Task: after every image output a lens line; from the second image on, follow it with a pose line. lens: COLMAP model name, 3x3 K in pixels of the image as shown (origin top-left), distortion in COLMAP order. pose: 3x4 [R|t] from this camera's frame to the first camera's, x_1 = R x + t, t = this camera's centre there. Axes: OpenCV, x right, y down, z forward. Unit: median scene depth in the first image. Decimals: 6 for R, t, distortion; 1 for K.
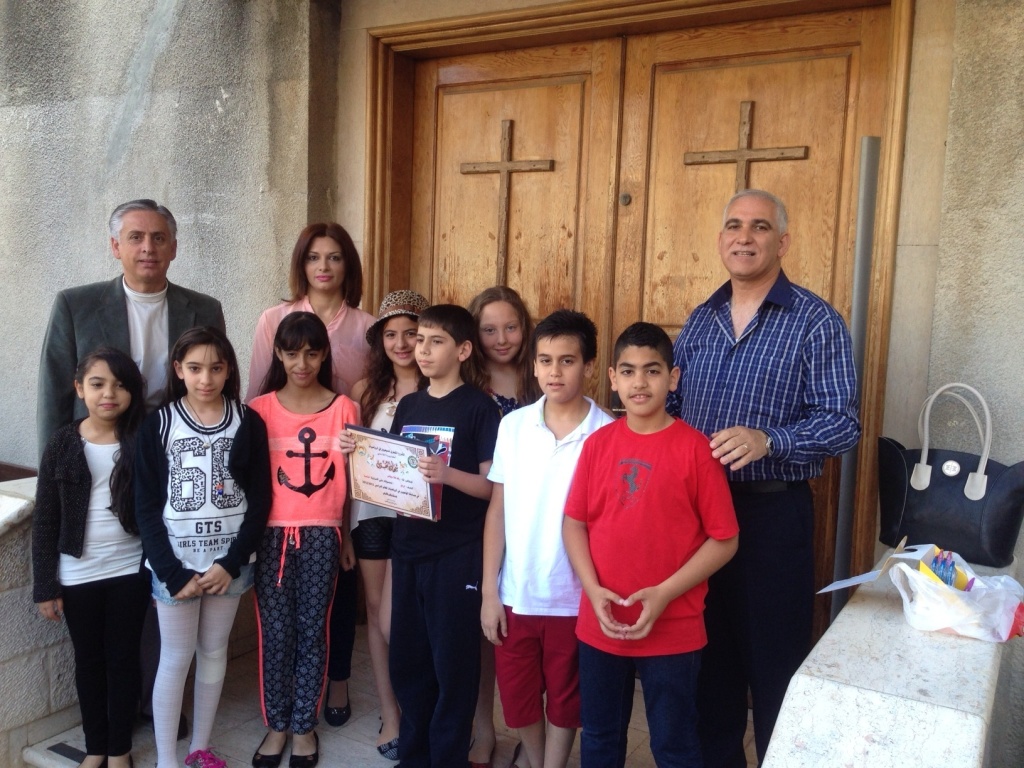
lens RADIAL K [[916.3, 0, 527.8], [0, 916.3, 371.1], [0, 0, 1]] dist [0.149989, -0.240193]
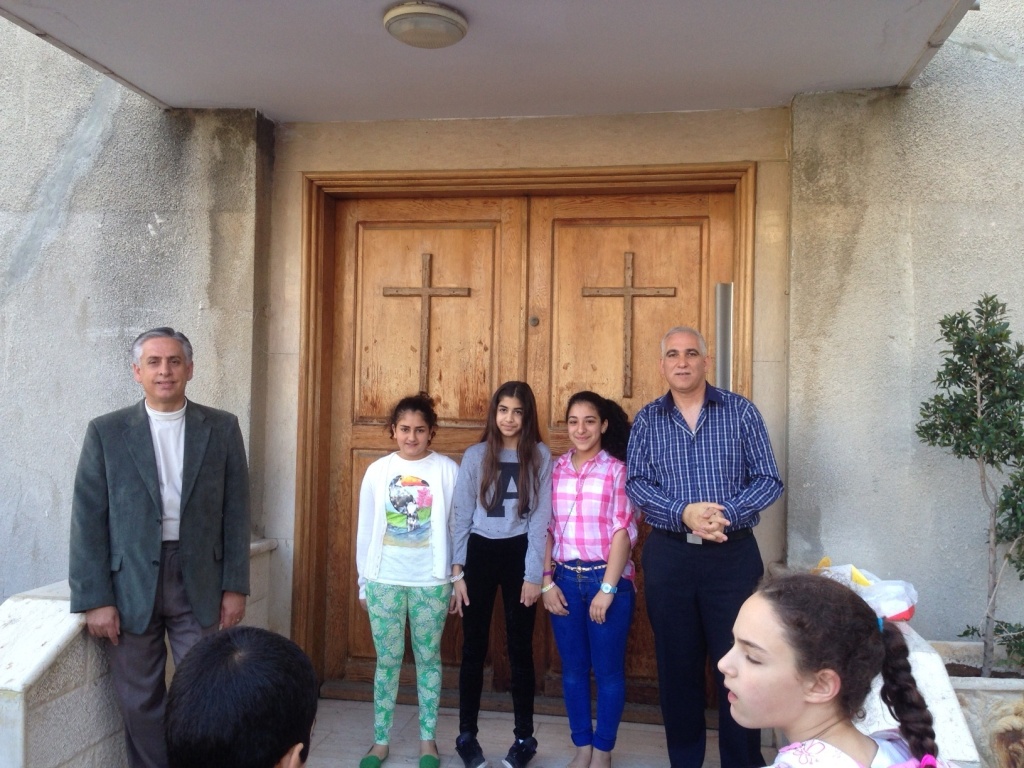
lens RADIAL K [[921.7, 0, 520.9], [0, 921.7, 383.3], [0, 0, 1]] dist [0.123024, -0.180862]
pose [[0.942069, -0.009296, 0.335289, -0.318538], [0.040004, 0.995595, -0.084800, 0.002770], [-0.333024, 0.093300, 0.938291, -0.155711]]
